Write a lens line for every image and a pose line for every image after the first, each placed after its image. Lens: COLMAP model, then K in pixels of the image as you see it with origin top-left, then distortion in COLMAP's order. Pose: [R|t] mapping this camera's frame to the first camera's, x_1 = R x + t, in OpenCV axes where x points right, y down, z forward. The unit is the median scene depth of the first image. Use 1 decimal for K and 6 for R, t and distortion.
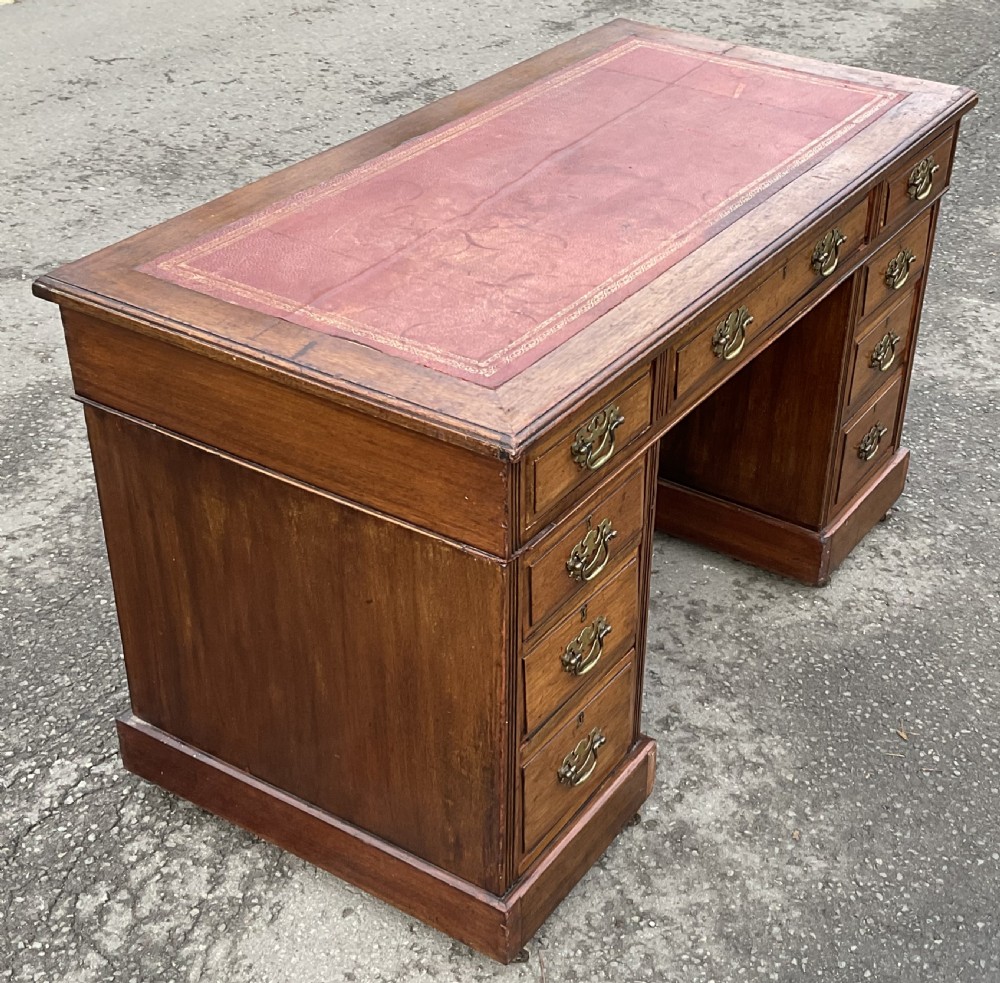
lens RADIAL K [[1541.9, 0, 571.8], [0, 1541.9, 482.8], [0, 0, 1]] dist [0.093623, 0.000000]
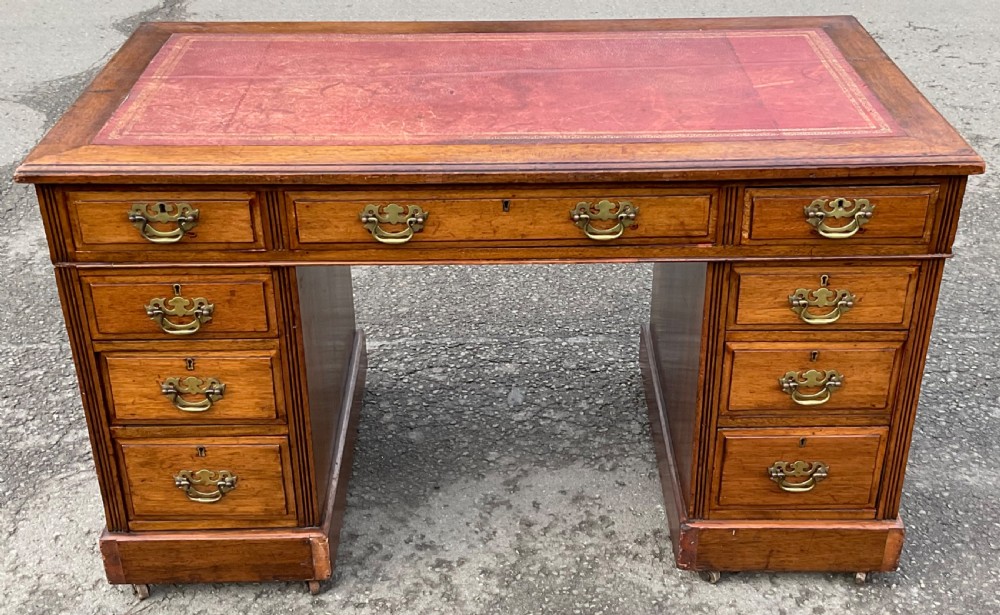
lens RADIAL K [[1182.1, 0, 527.4], [0, 1182.1, 266.0], [0, 0, 1]] dist [0.068235, 0.000000]
pose [[0.550057, 0.375455, -0.745970, 0.775532], [-0.434193, 0.891595, 0.128589, -0.210946], [0.713382, 0.253164, 0.653448, 0.483969]]
